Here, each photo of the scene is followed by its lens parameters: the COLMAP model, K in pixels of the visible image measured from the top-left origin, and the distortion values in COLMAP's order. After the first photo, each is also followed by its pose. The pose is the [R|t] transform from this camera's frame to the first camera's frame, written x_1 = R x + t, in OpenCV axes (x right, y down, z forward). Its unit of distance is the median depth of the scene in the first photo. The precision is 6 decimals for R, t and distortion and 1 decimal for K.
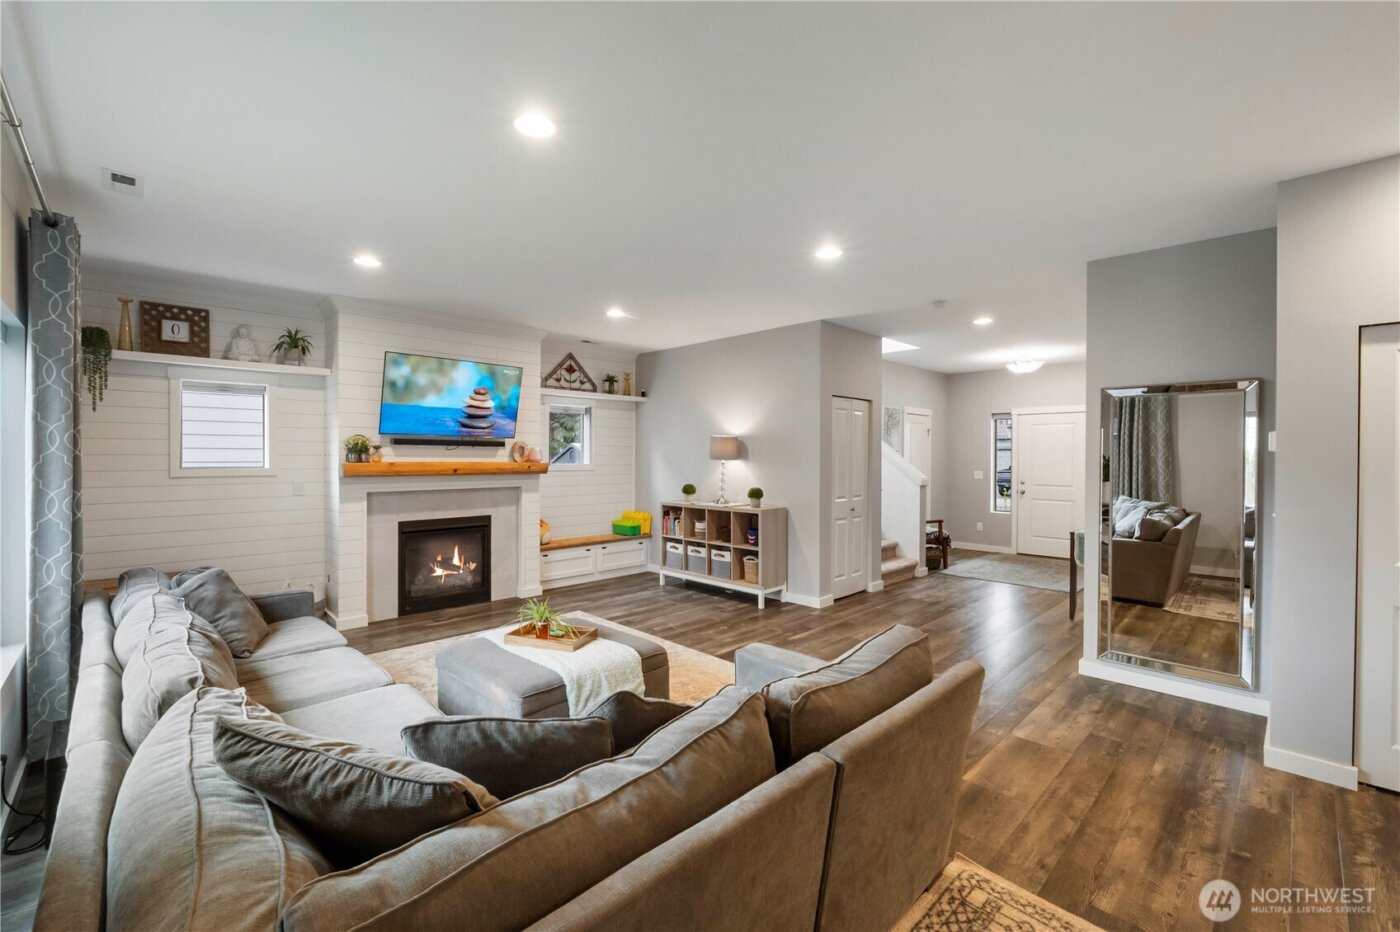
lens RADIAL K [[588.2, 0, 696.6], [0, 588.2, 458.1], [0, 0, 1]] dist [-0.003045, -0.000634]
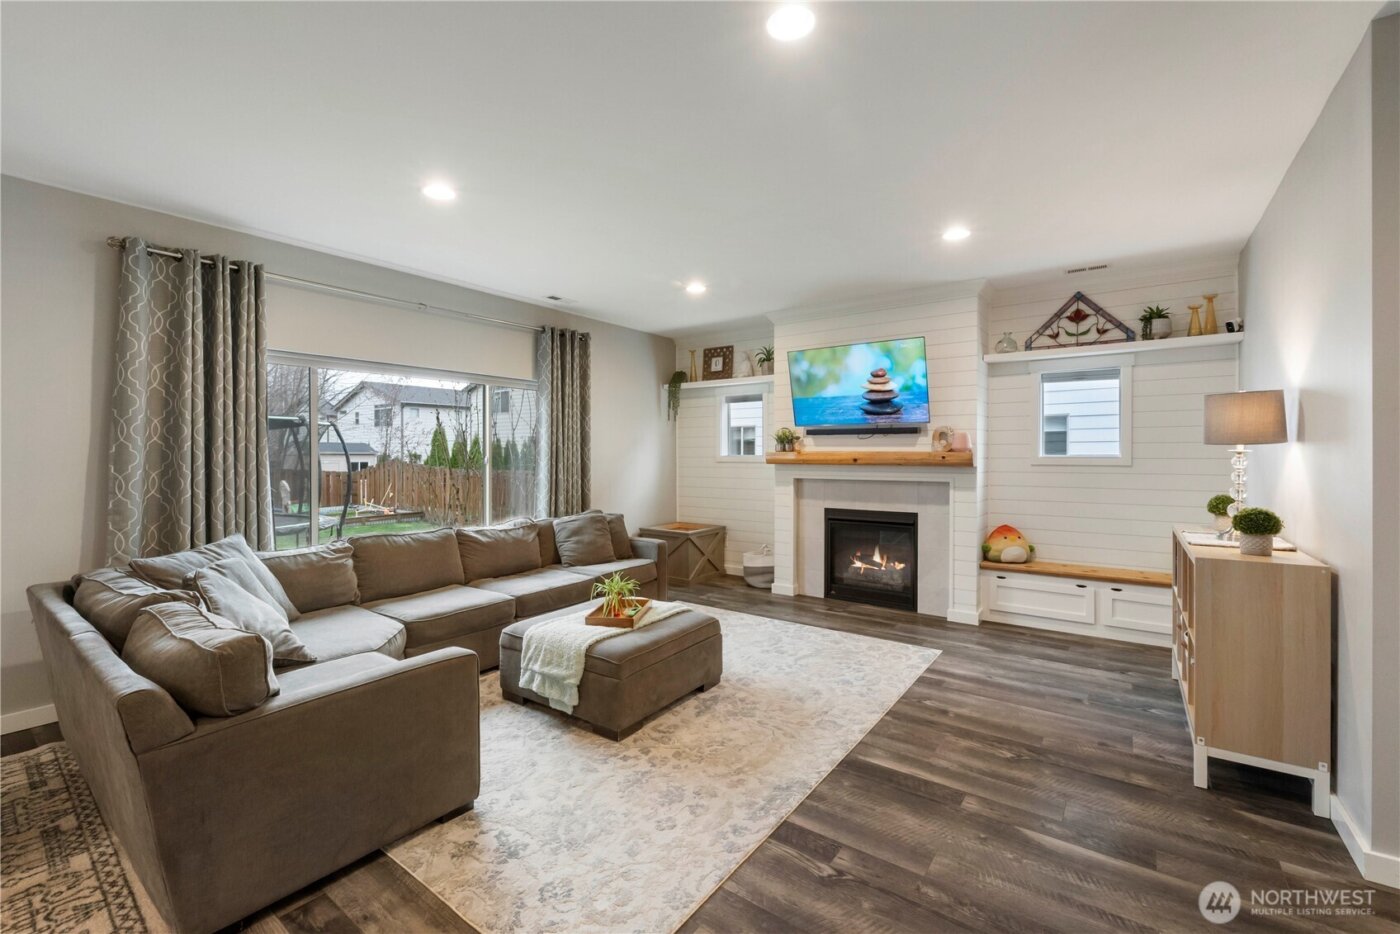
lens RADIAL K [[588.2, 0, 696.6], [0, 588.2, 459.1], [0, 0, 1]] dist [-0.003045, -0.000634]
pose [[0.165450, 0.005243, -0.986204, 0.489588], [-0.002861, 0.999984, 0.004836, 0.015275], [0.986214, 0.002022, 0.165463, 0.584499]]
